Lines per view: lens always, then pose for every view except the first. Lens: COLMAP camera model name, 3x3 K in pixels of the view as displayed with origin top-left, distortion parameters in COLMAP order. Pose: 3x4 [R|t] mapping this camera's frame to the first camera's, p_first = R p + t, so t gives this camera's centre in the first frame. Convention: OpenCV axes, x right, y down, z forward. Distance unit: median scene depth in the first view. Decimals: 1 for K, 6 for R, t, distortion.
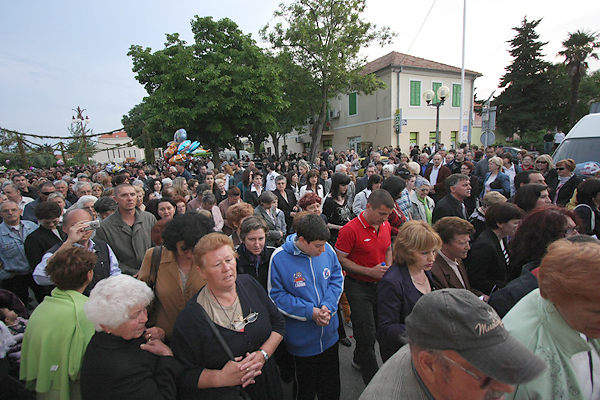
lens RADIAL K [[276.1, 0, 300.4], [0, 276.1, 199.7], [0, 0, 1]] dist [-0.010030, -0.000387]
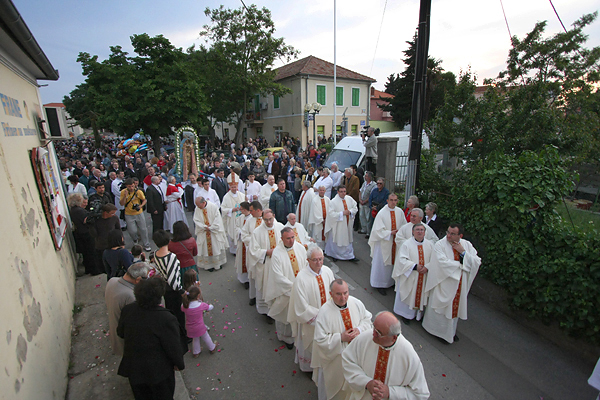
lens RADIAL K [[276.1, 0, 300.8], [0, 276.1, 202.6], [0, 0, 1]] dist [-0.010030, -0.000387]
pose [[0.988471, -0.011340, 0.150984, 0.129999], [-0.002462, 0.995856, 0.090912, -0.003522], [-0.151389, -0.090236, 0.984347, -0.316966]]
